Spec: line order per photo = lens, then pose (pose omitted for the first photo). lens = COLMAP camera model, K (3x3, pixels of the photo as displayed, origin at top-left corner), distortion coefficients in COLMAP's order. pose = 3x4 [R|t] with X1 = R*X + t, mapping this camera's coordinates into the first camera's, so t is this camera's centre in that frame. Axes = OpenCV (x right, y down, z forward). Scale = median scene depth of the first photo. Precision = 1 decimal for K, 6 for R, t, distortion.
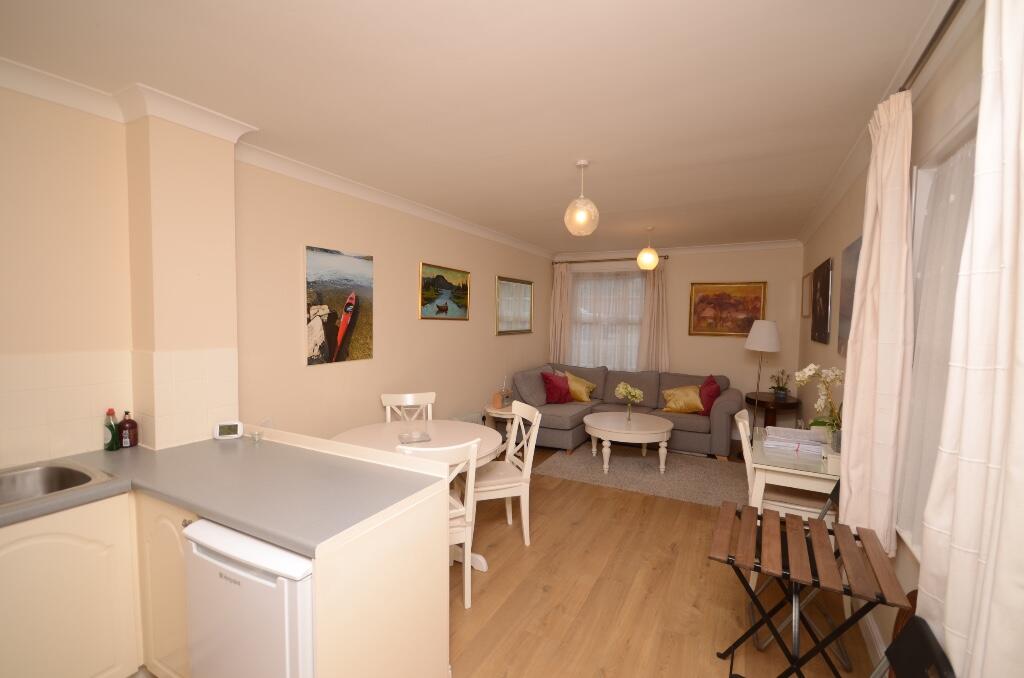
lens RADIAL K [[450.0, 0, 512.0], [0, 450.0, 339.0], [0, 0, 1]] dist [-0.000253, -0.000005]
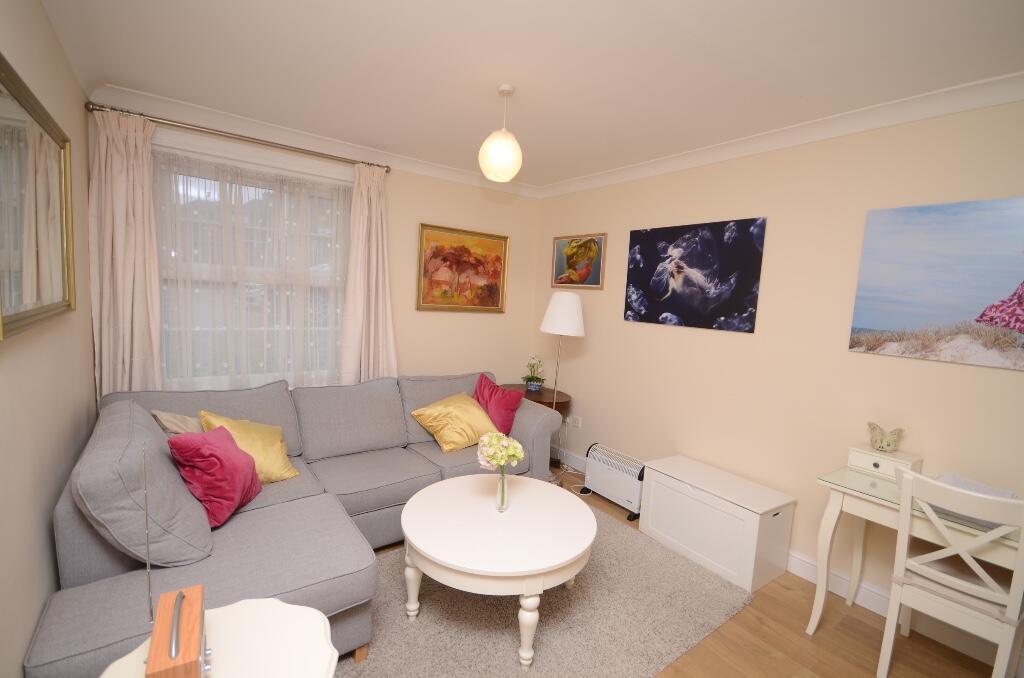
lens RADIAL K [[450.0, 0, 512.0], [0, 450.0, 339.0], [0, 0, 1]] dist [-0.000253, -0.000005]
pose [[0.423513, -0.080983, 0.902263, -0.110511], [-0.007134, 0.995667, 0.092715, -0.027388], [-0.905862, -0.045703, 0.421101, 0.638934]]
